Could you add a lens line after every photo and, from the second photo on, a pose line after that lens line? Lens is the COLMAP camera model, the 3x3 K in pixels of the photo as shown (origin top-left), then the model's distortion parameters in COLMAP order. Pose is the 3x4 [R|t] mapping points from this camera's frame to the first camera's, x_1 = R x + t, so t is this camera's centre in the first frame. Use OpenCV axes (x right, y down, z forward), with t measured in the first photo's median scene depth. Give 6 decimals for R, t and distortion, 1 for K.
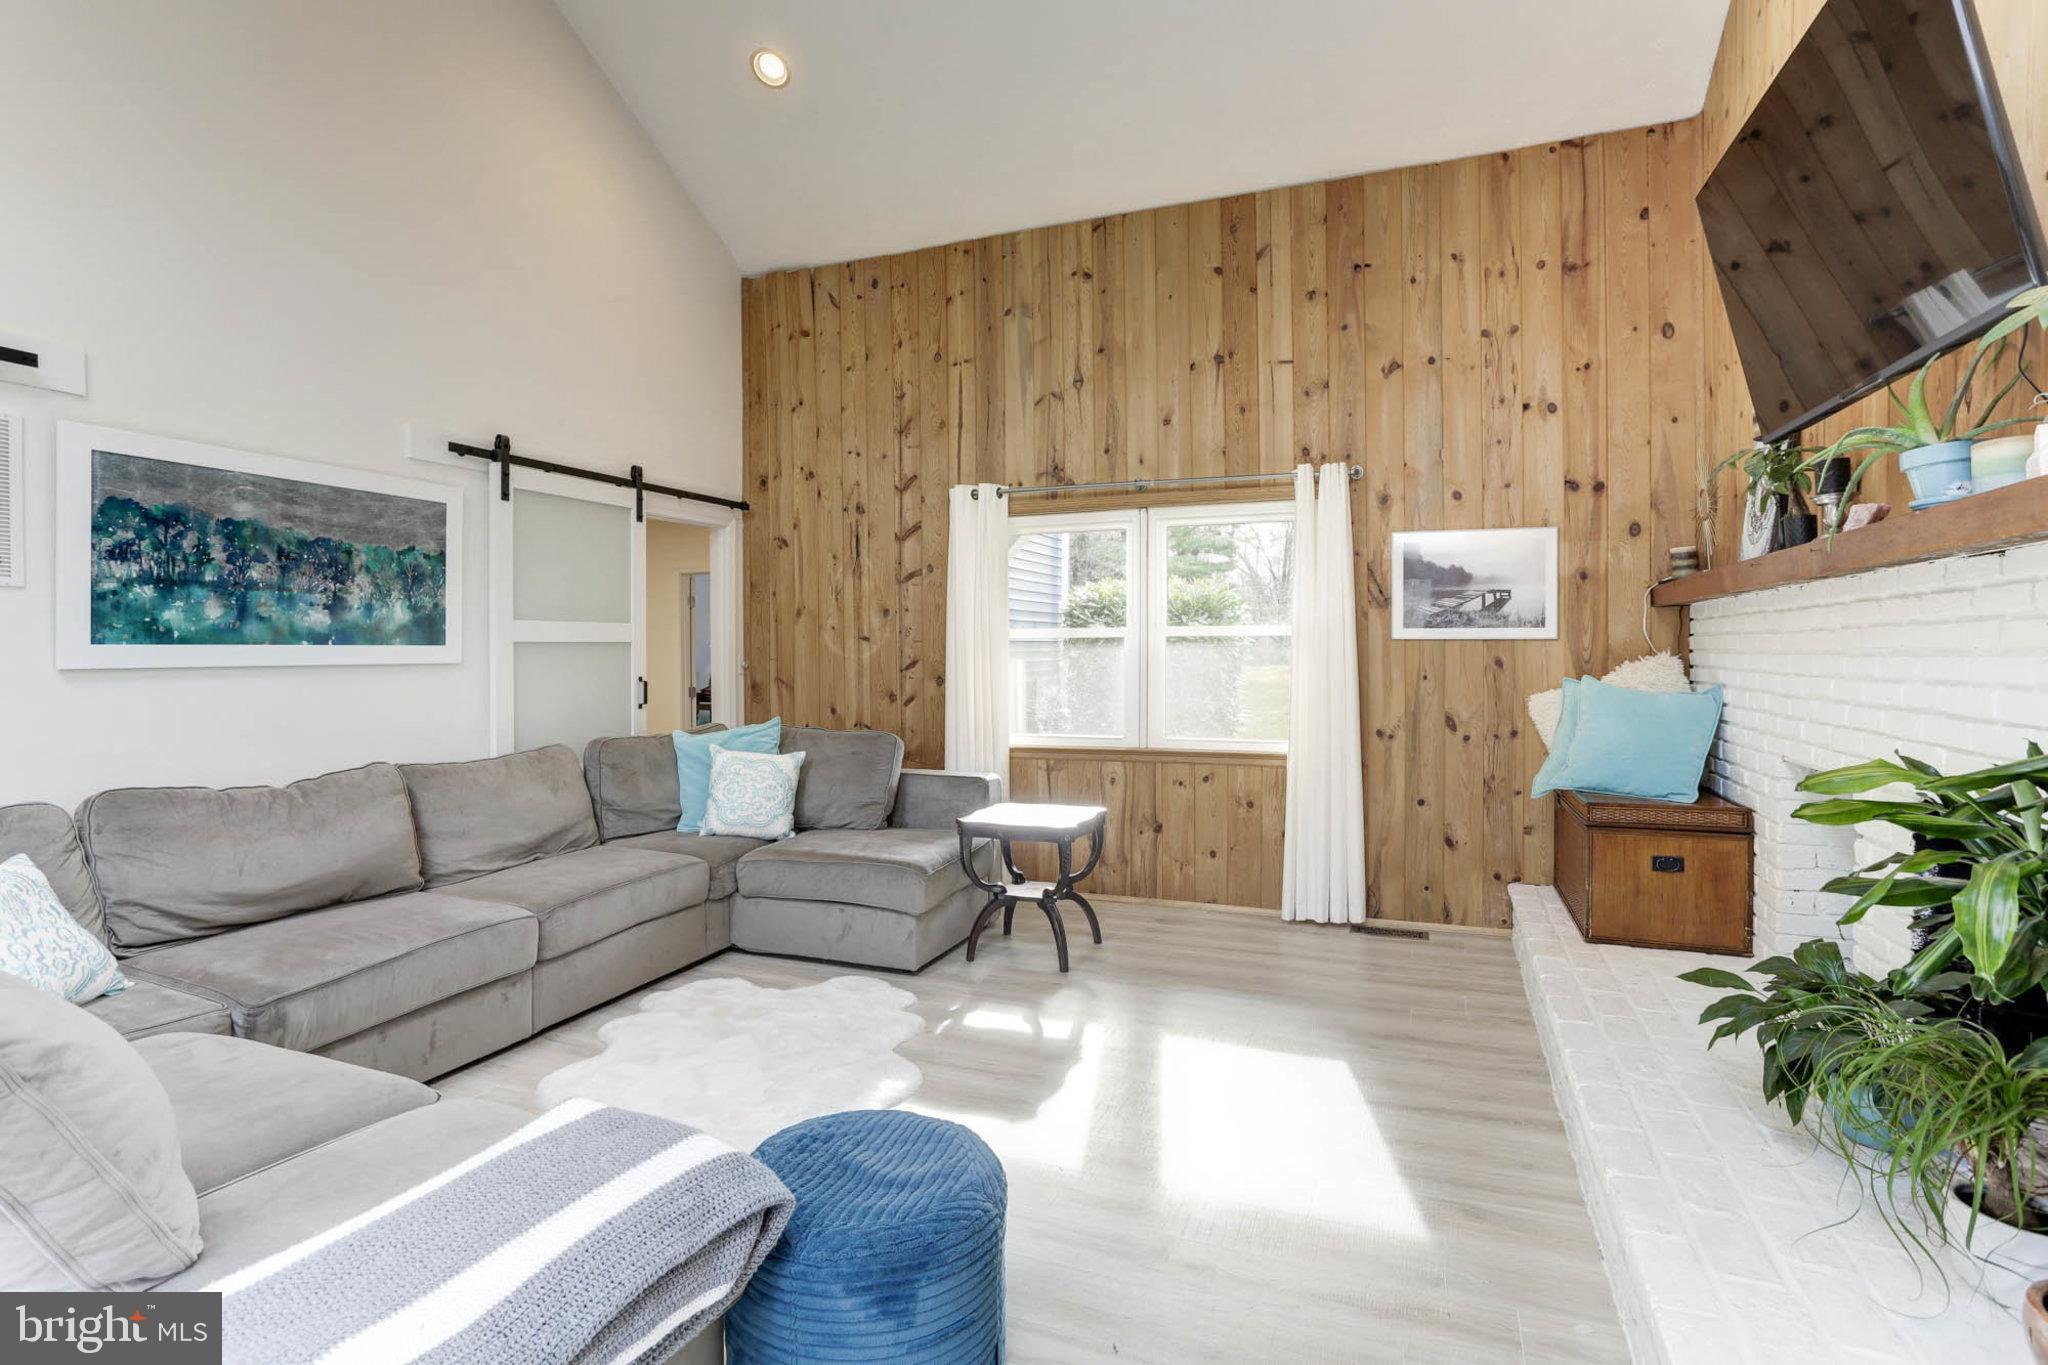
lens RADIAL K [[1001.0, 0, 1014.2], [0, 1001.0, 659.4], [0, 0, 1]] dist [-0.053435, 0.038657]
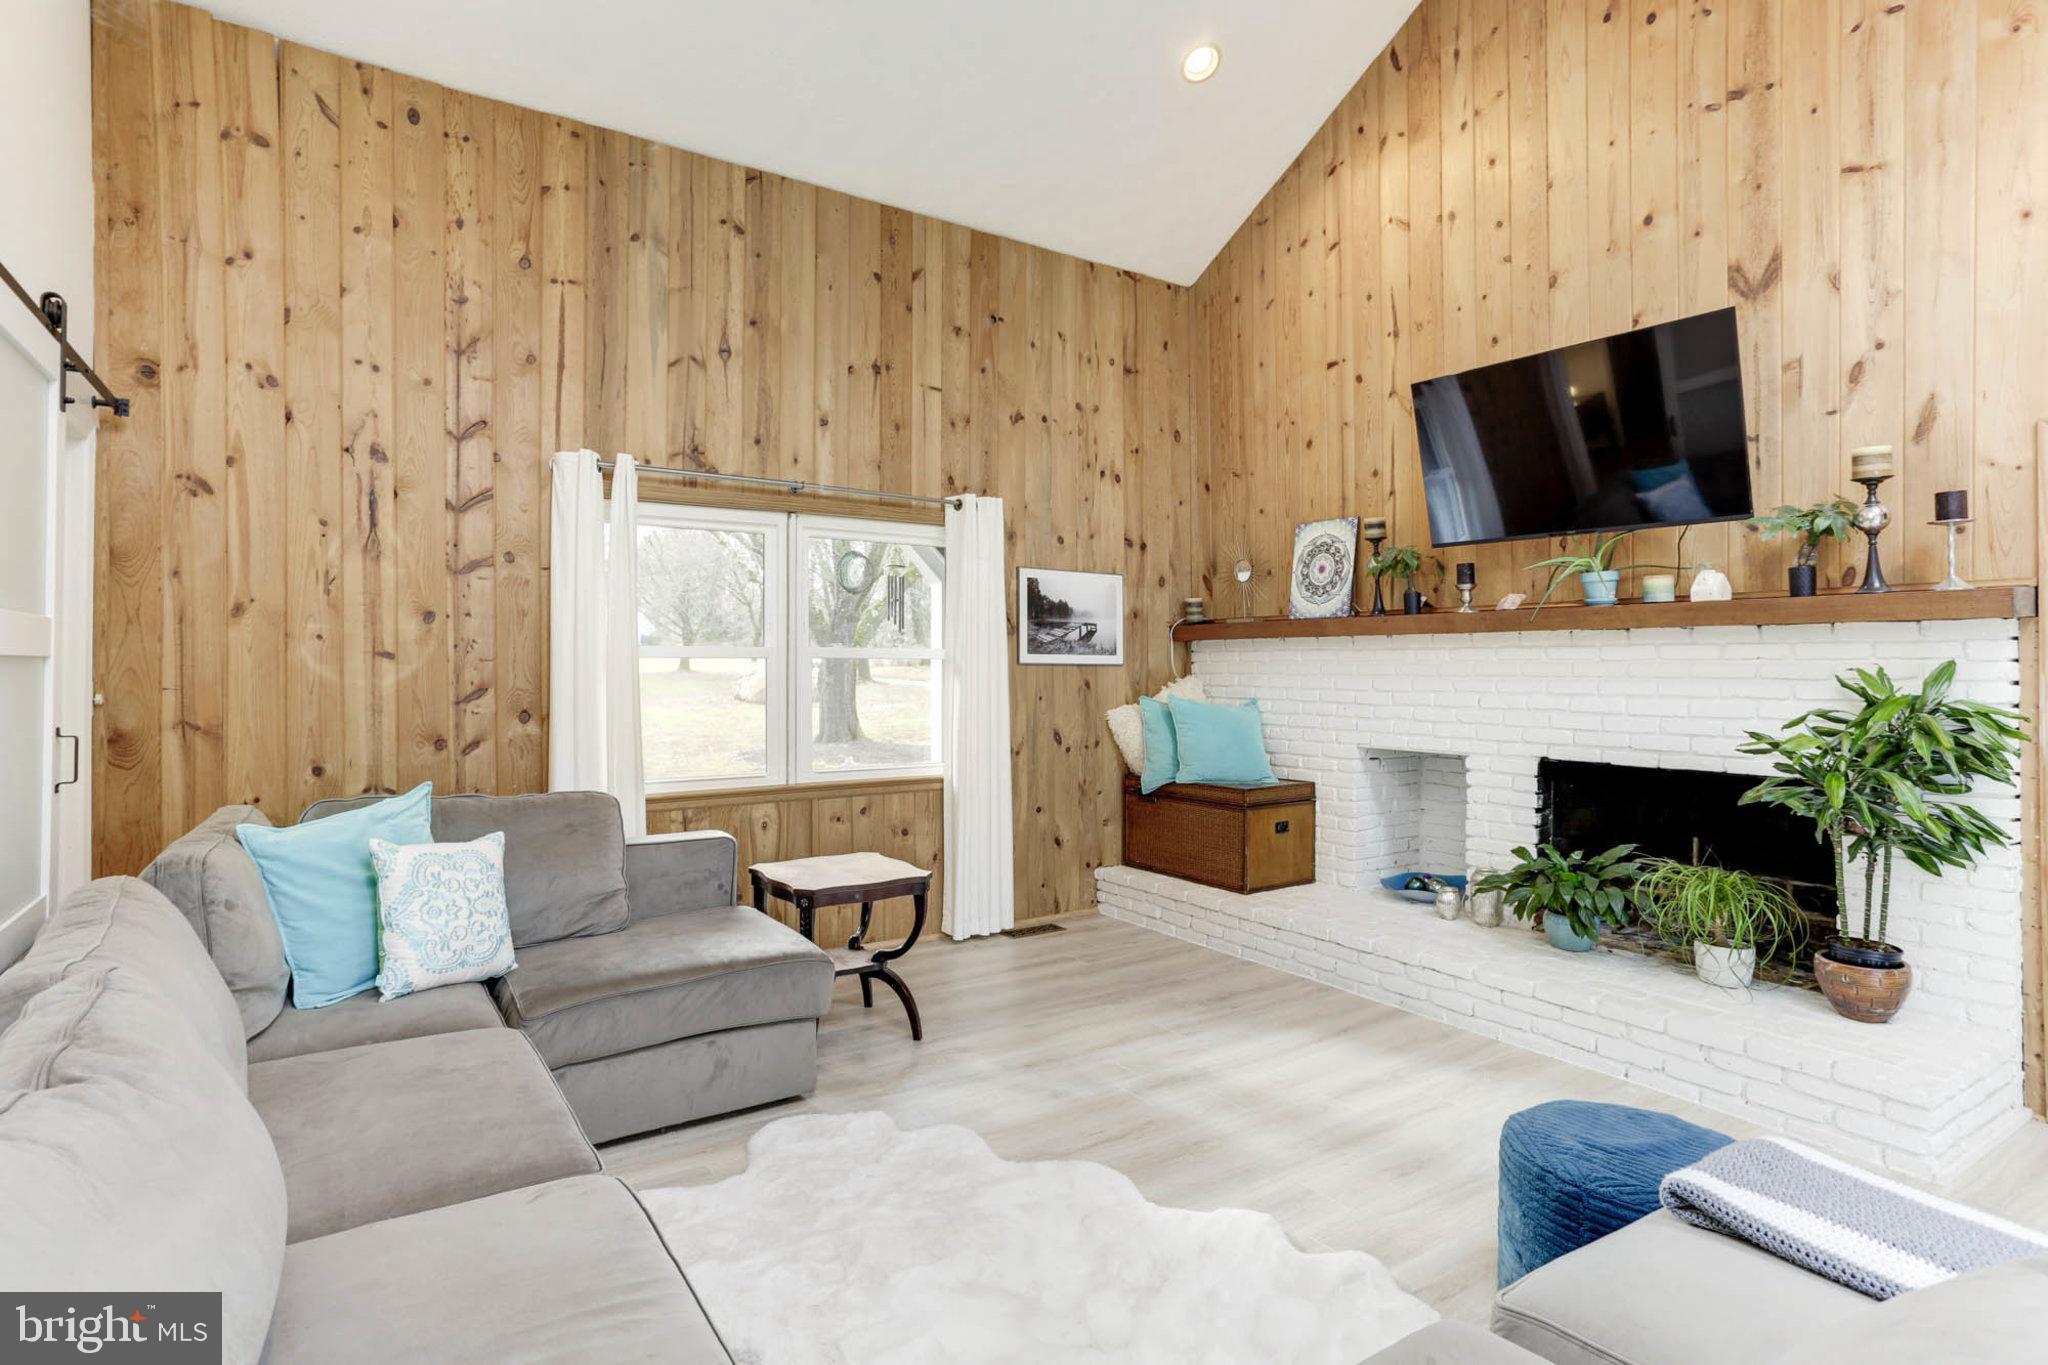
lens RADIAL K [[1038.9, 0, 1015.7], [0, 1038.9, 654.3], [0, 0, 1]] dist [-0.057010, 0.043385]
pose [[0.563127, 0.015008, 0.826234, -0.535562], [0.004081, 0.999772, -0.020941, -0.006446], [-0.826361, 0.015164, 0.562937, 0.334382]]
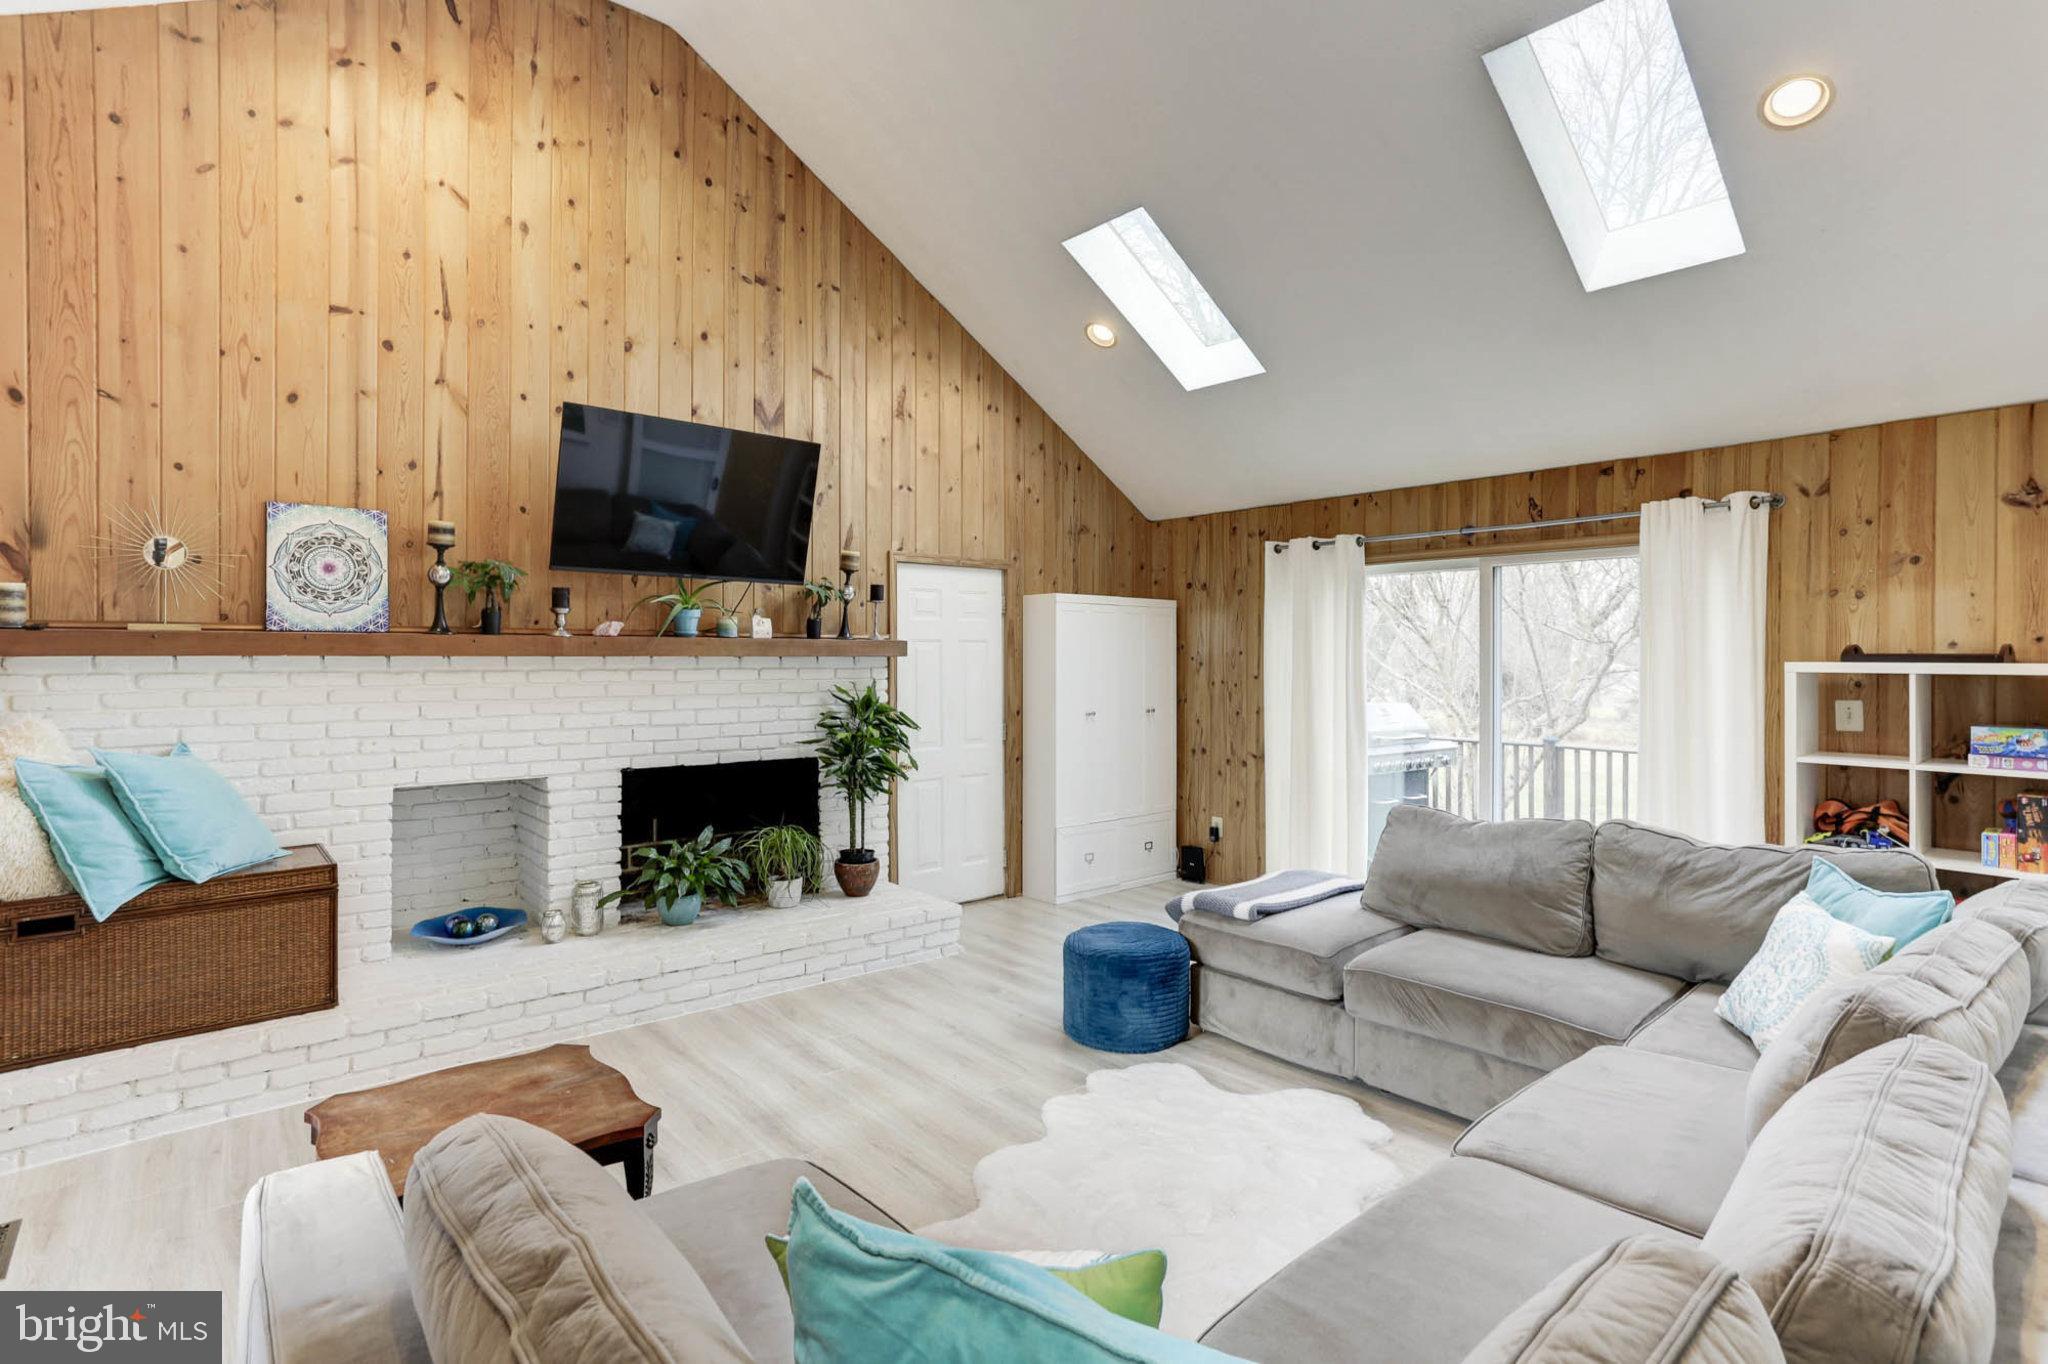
lens RADIAL K [[1013.1, 0, 1019.8], [0, 1013.1, 651.8], [0, 0, 1]] dist [-0.050704, 0.040037]
pose [[-0.887788, 0.007513, 0.460191, -0.342284], [0.009542, 0.999952, 0.002084, -0.044067], [-0.460154, 0.006241, -0.887817, 1.121906]]
